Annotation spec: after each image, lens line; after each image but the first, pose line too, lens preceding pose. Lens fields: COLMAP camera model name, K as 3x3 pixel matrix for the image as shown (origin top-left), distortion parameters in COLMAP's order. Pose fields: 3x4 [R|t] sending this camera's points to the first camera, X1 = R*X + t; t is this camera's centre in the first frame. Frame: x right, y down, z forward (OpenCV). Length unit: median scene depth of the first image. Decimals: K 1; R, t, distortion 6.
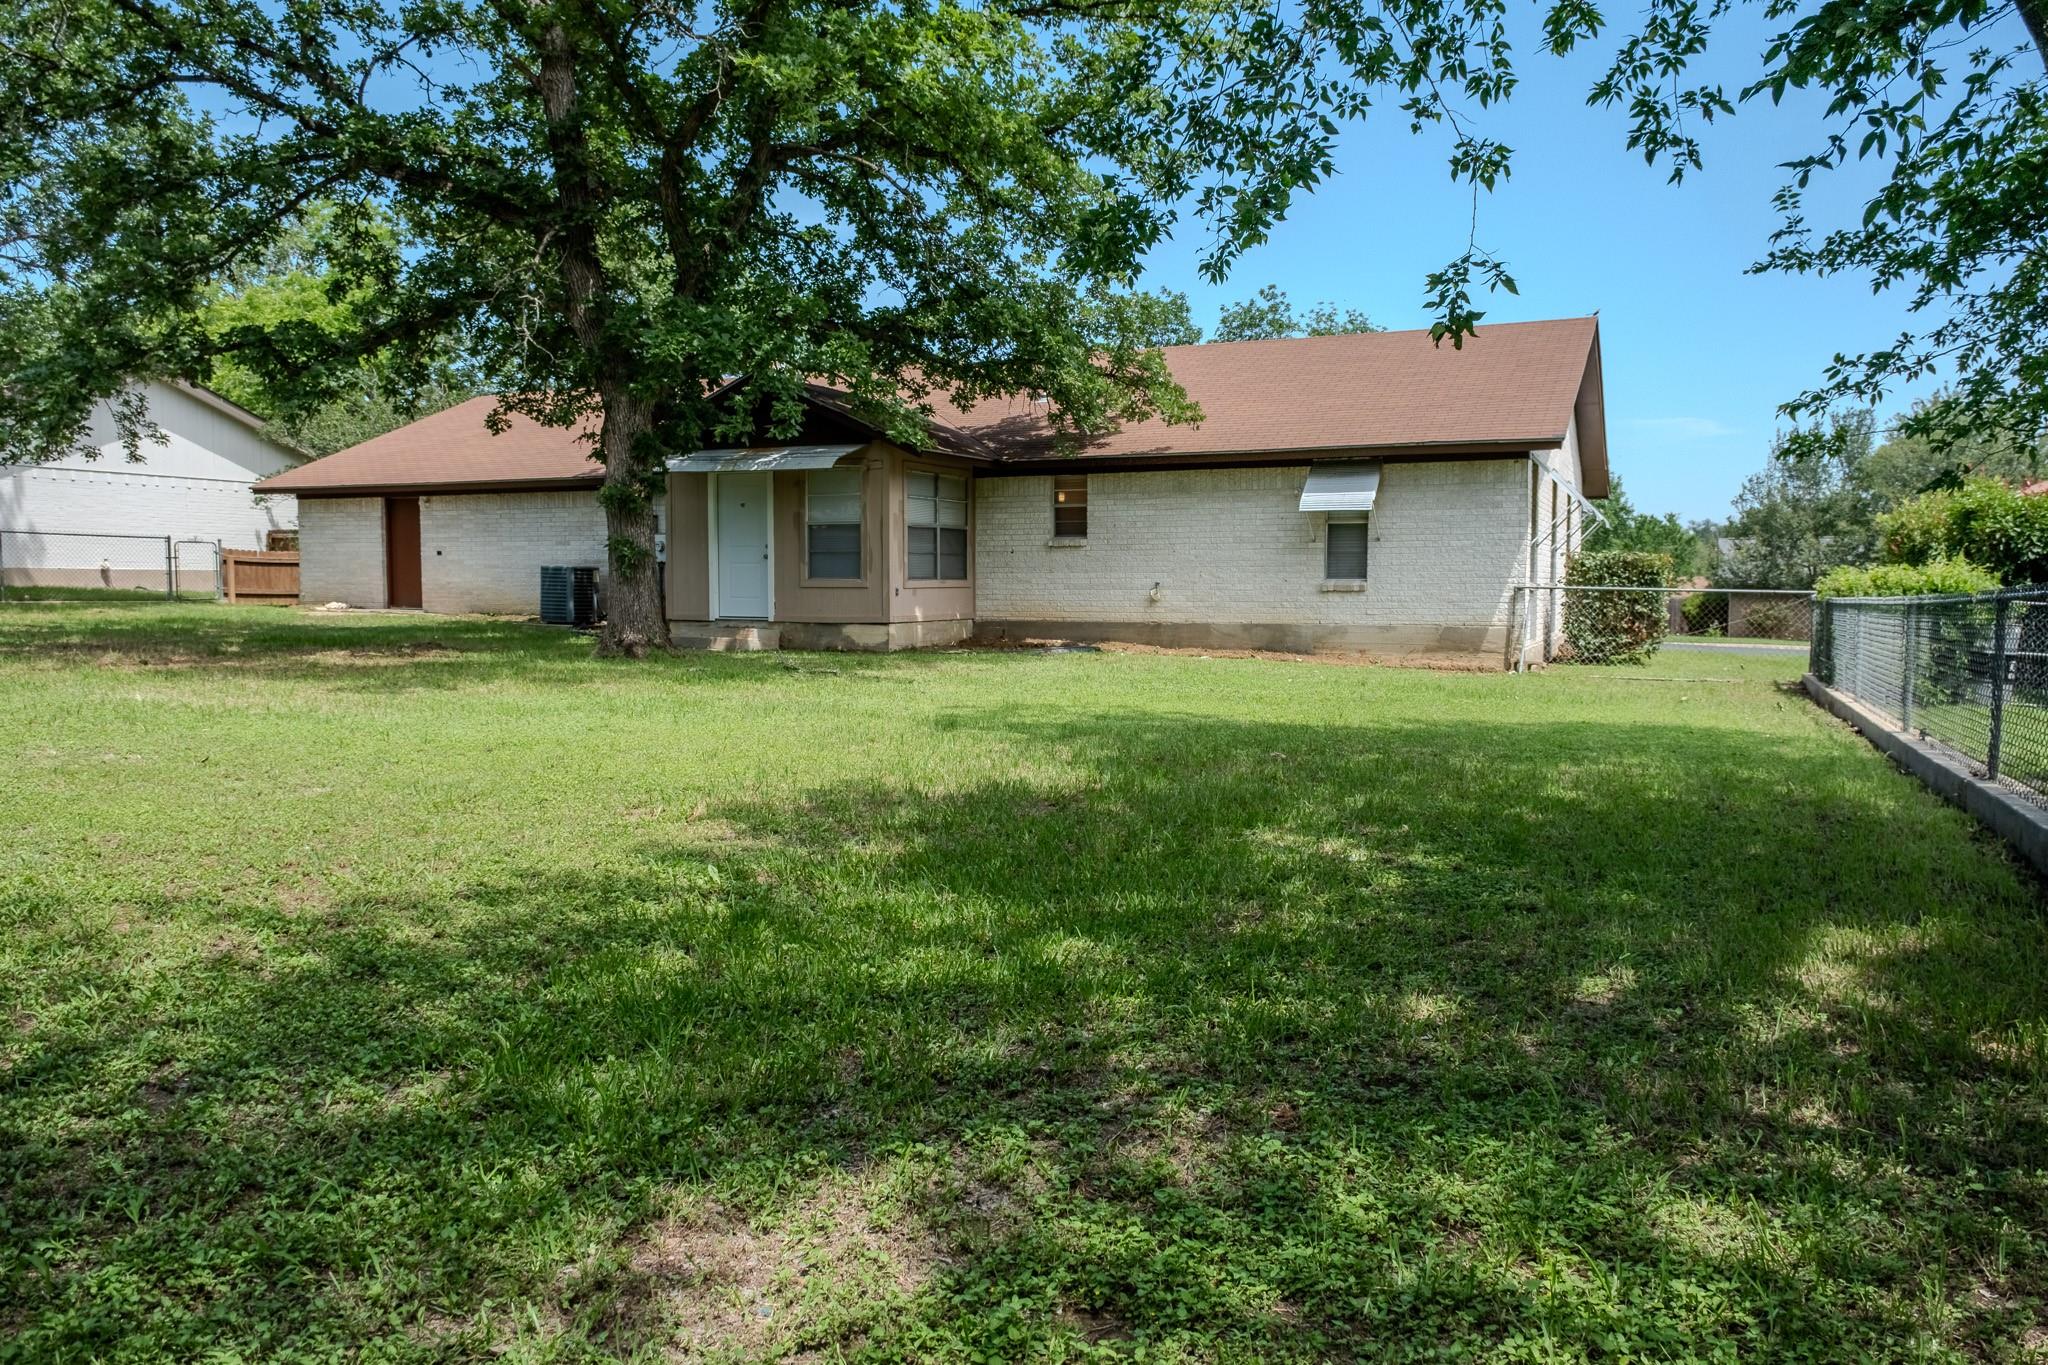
lens RADIAL K [[1400.0, 0, 1024.0], [0, 1400.0, 682.5], [0, 0, 1]] dist [0.006886, -0.013102]
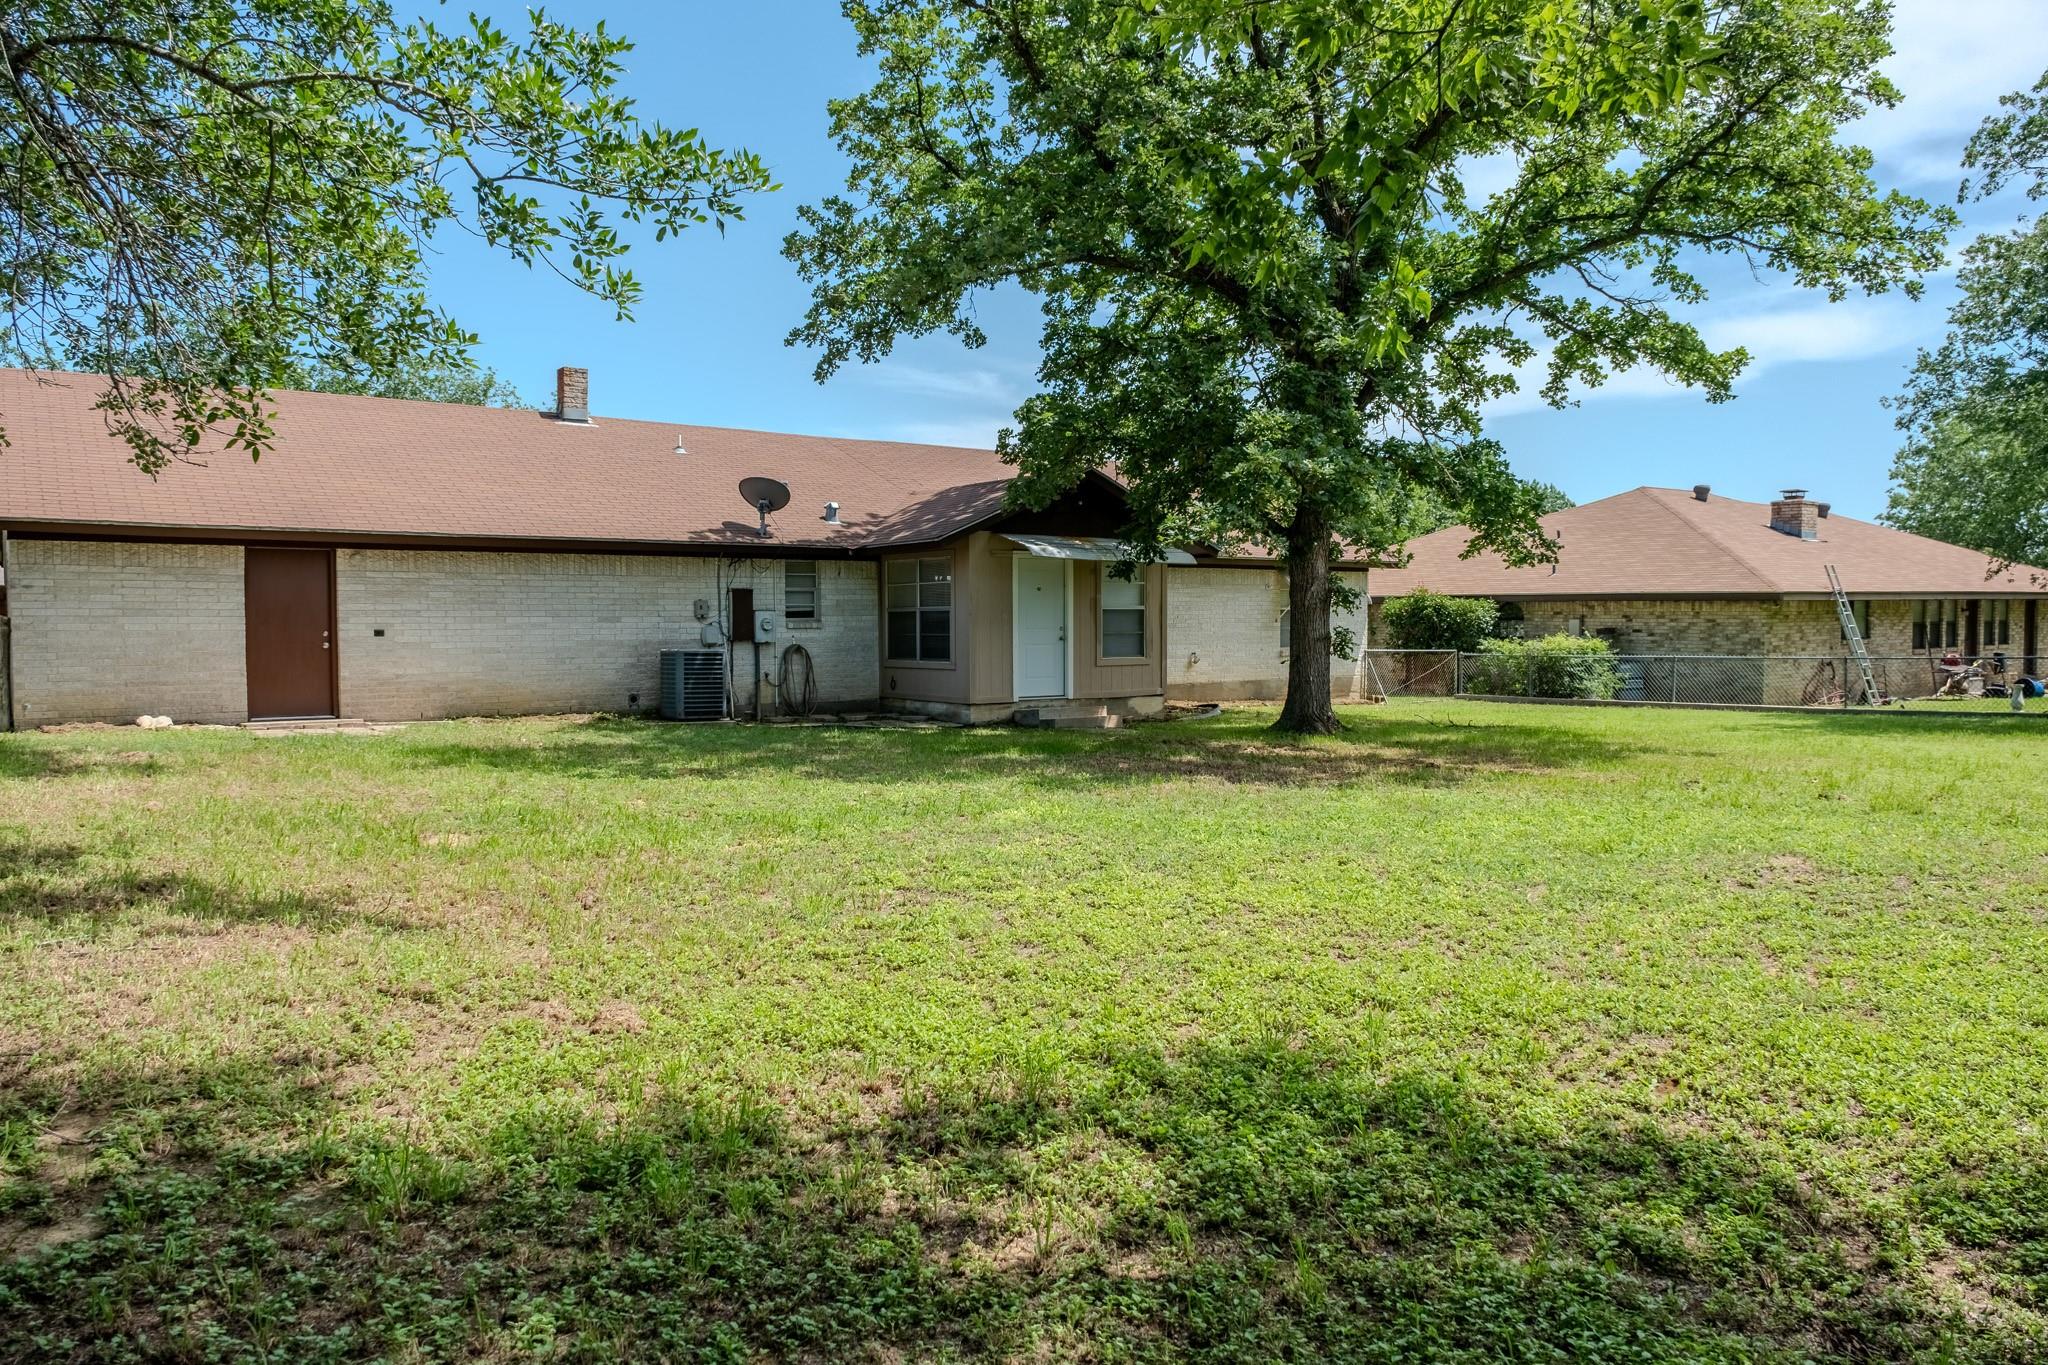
lens RADIAL K [[1400.0, 0, 1024.0], [0, 1400.0, 682.5], [0, 0, 1]] dist [0.006886, -0.013102]
pose [[0.490500, -0.044609, 0.870298, -1.089442], [0.068502, 0.997572, 0.012526, -0.069932], [-0.868744, 0.053473, 0.492365, 0.496645]]
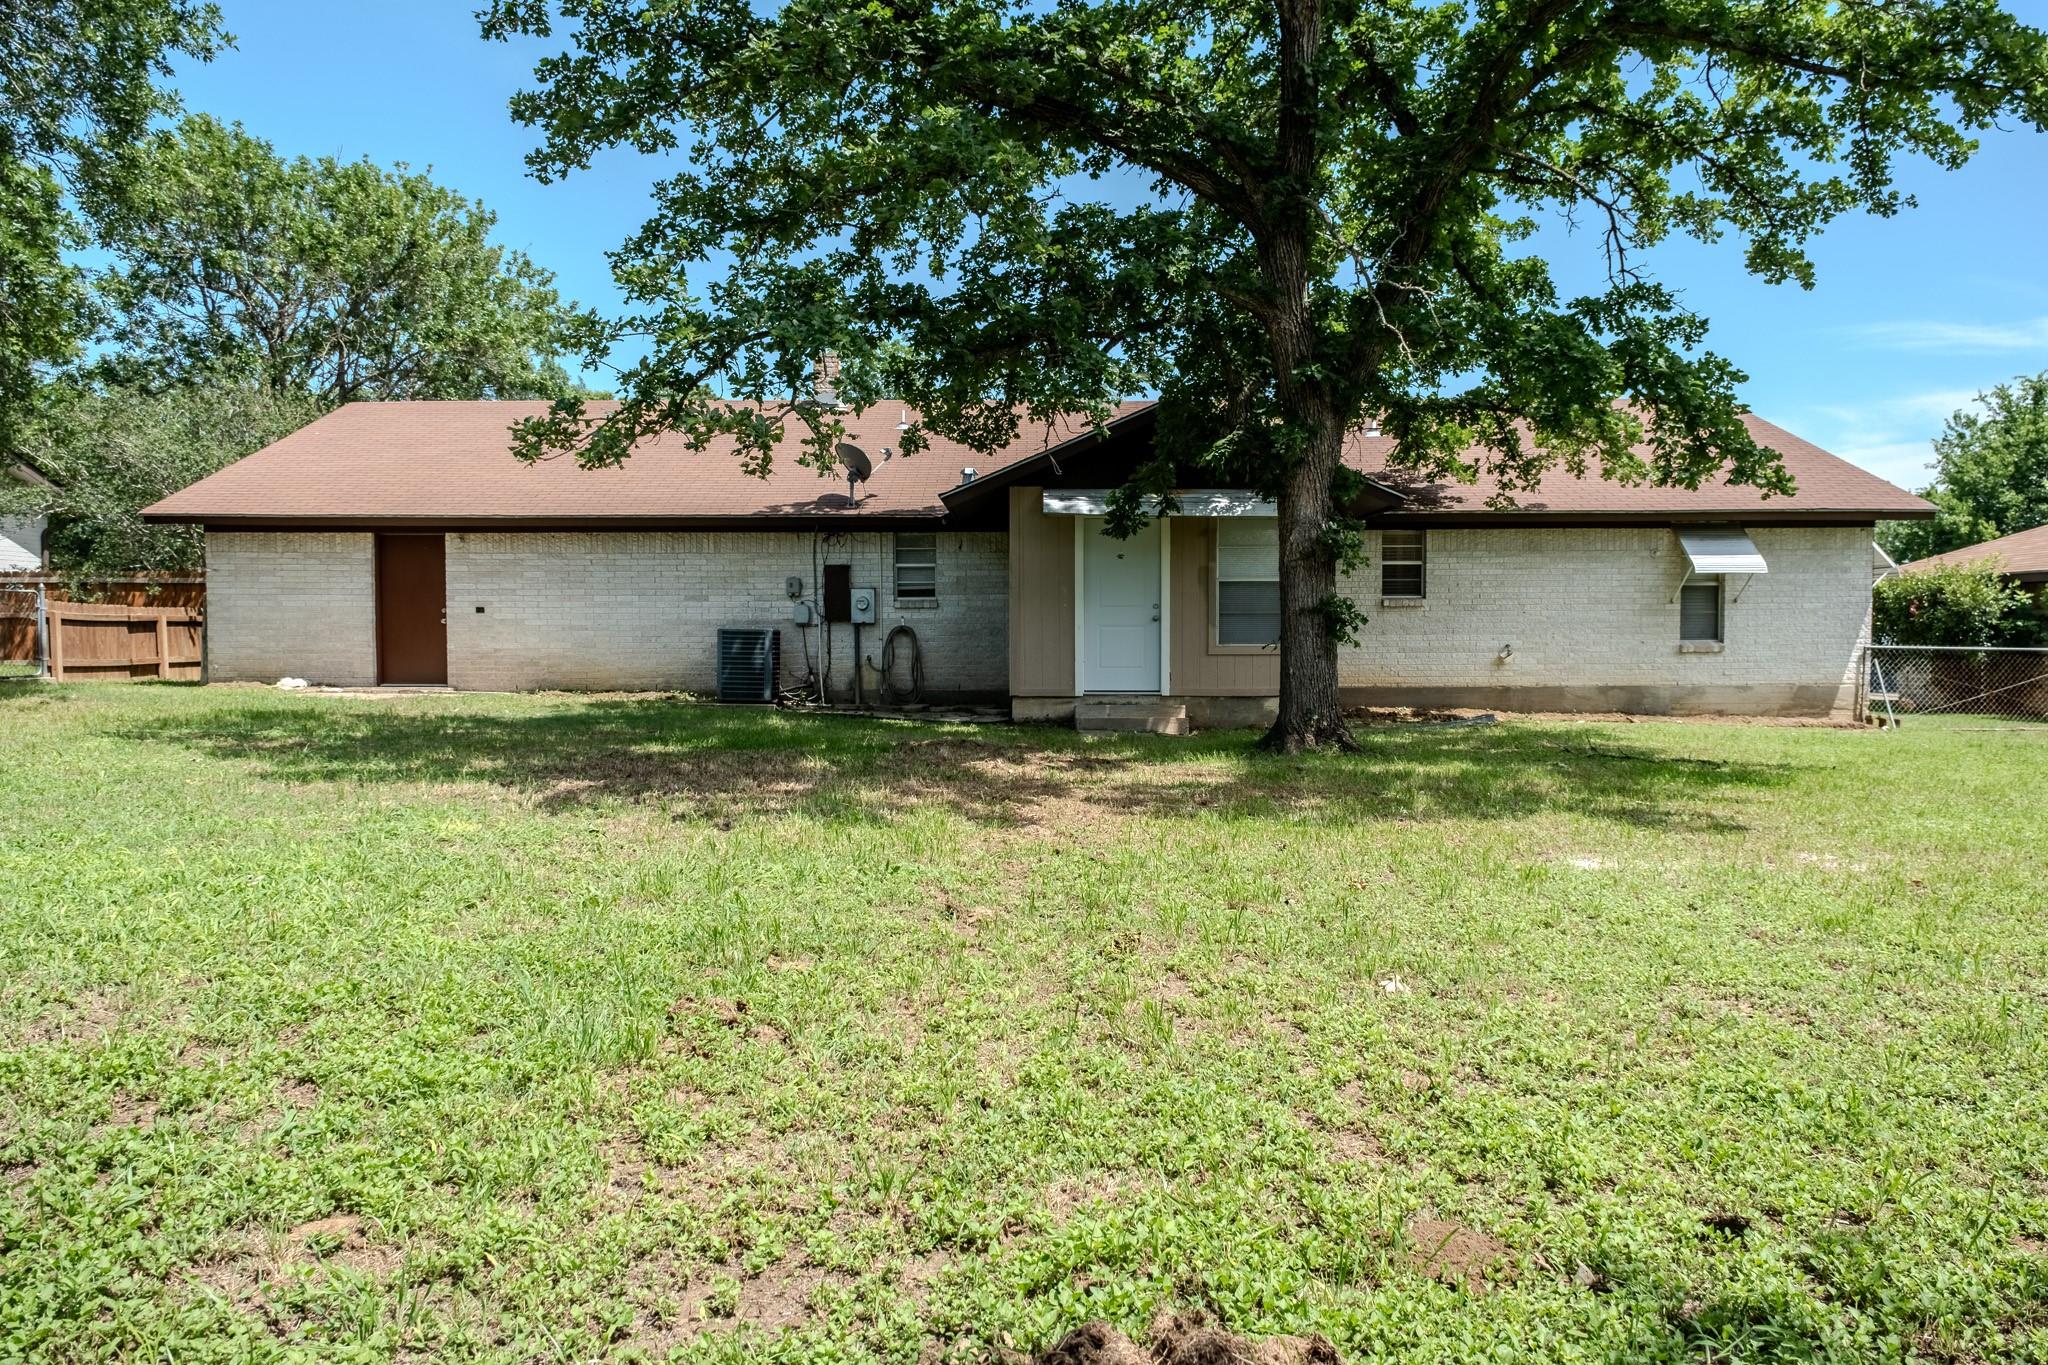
lens RADIAL K [[1344.4, 0, 1024.0], [0, 1344.4, 682.5], [0, 0, 1]] dist [0.002814, 0.000104]
pose [[0.906990, -0.020943, 0.420632, -0.578907], [0.034664, 0.999086, -0.025001, -0.033414], [-0.419724, 0.037256, 0.906887, 0.301196]]
